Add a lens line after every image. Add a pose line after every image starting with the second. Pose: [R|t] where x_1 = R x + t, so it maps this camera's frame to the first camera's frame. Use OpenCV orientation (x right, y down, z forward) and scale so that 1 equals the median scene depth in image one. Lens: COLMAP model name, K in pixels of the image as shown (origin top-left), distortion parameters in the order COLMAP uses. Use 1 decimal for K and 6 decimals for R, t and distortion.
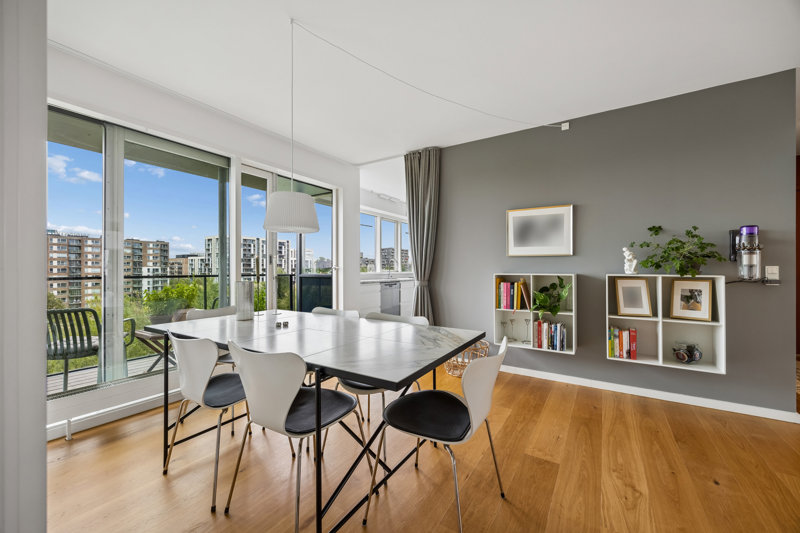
lens RADIAL K [[313.4, 0, 399.7], [0, 313.4, 266.3], [0, 0, 1]] dist [0.007804, -0.000079]
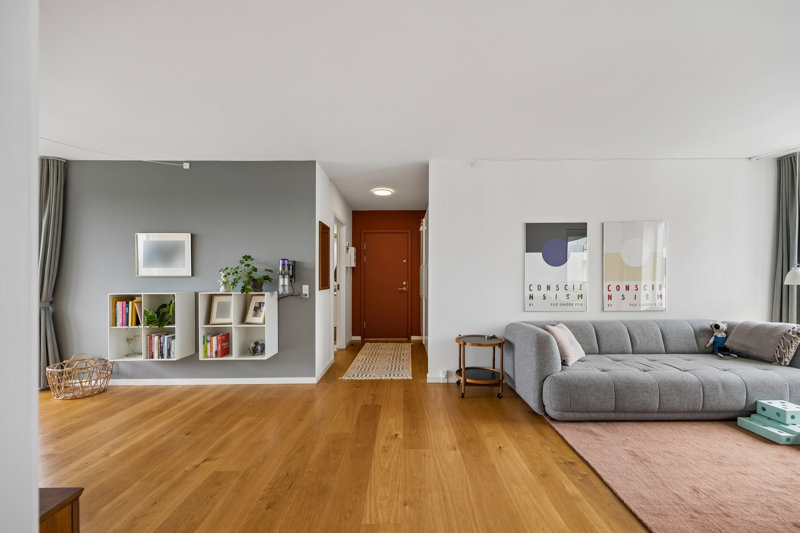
lens RADIAL K [[322.0, 0, 410.1], [0, 322.0, 278.1], [0, 0, 1]] dist [0.000317, -0.000105]
pose [[0.836456, -0.002419, 0.548029, 0.543782], [0.001016, 0.999995, 0.002863, -0.029074], [-0.548034, -0.001838, 0.836454, -0.438896]]
